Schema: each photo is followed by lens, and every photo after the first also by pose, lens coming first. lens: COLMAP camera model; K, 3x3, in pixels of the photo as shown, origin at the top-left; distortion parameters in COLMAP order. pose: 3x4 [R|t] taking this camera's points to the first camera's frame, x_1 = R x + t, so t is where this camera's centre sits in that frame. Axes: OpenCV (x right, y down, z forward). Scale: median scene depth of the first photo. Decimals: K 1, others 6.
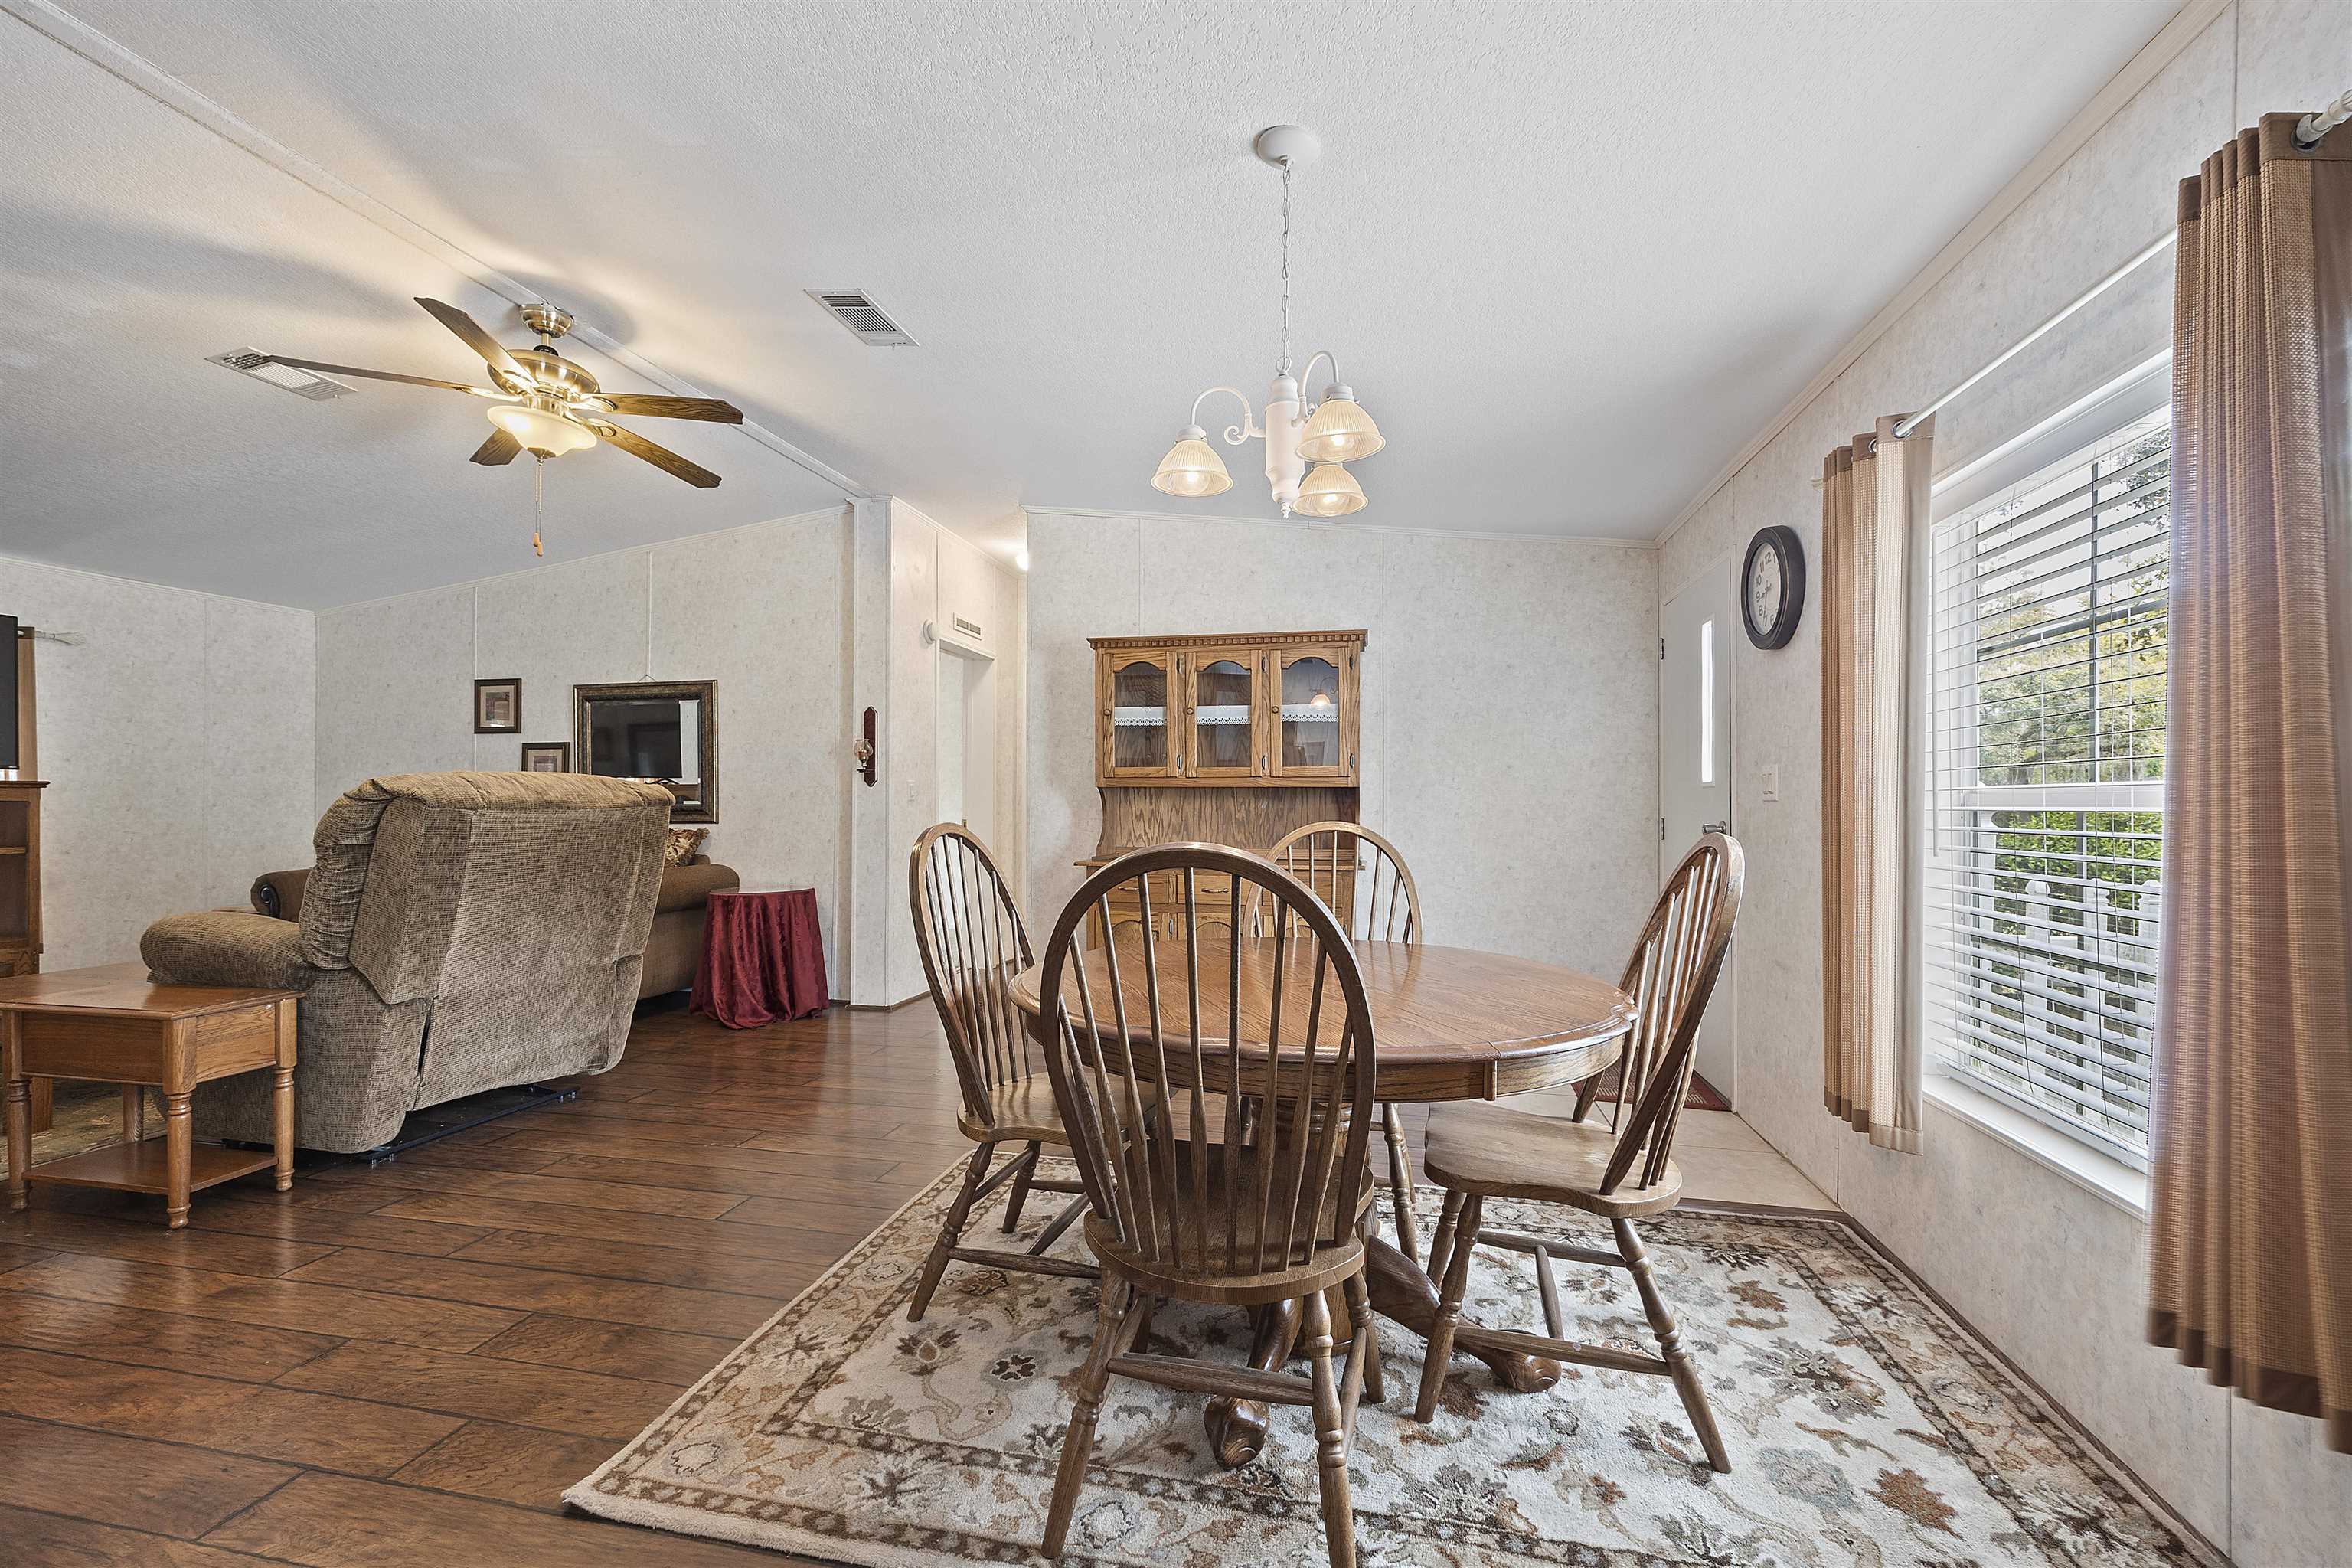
lens RADIAL K [[936.6, 0, 1170.3], [0, 936.6, 802.6], [0, 0, 1]] dist [0.000846, 0.000762]
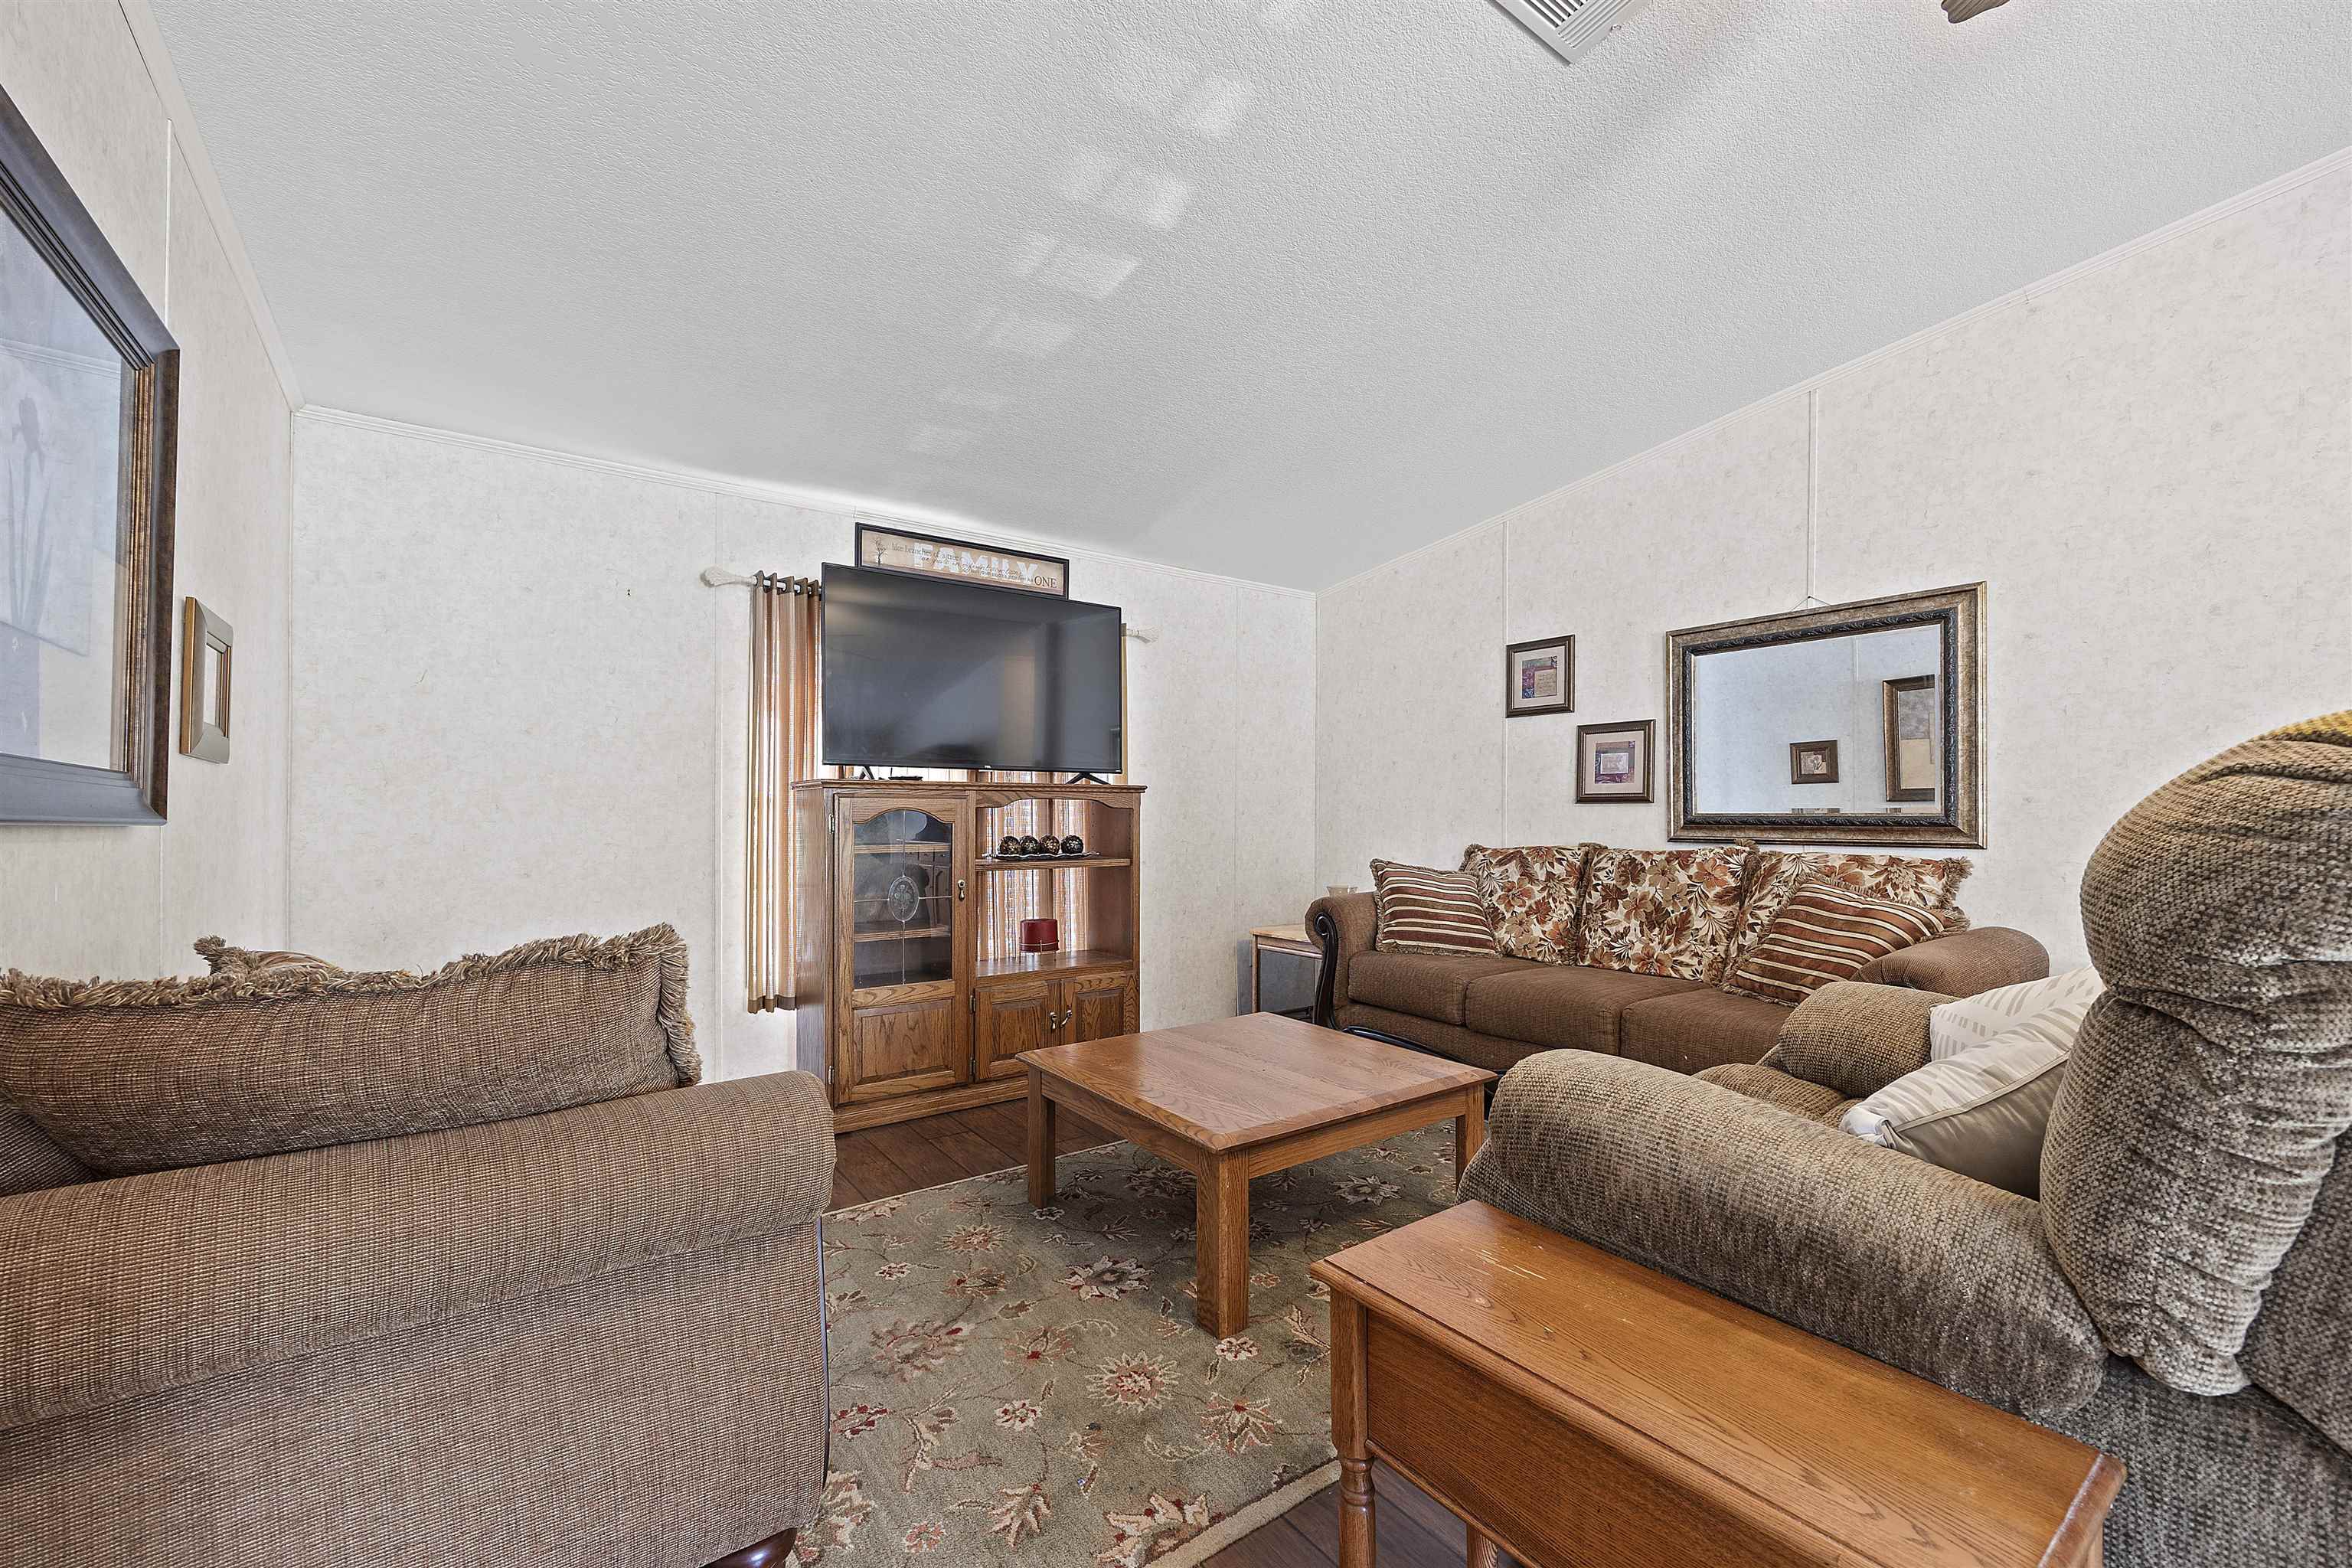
lens RADIAL K [[936.6, 0, 1168.1], [0, 936.6, 802.3], [0, 0, 1]] dist [0.000846, 0.000762]
pose [[0.734451, -0.005051, -0.678643, -0.454880], [-0.002642, 0.999943, -0.010302, 0.001964], [0.678657, 0.009360, 0.734396, 0.285258]]
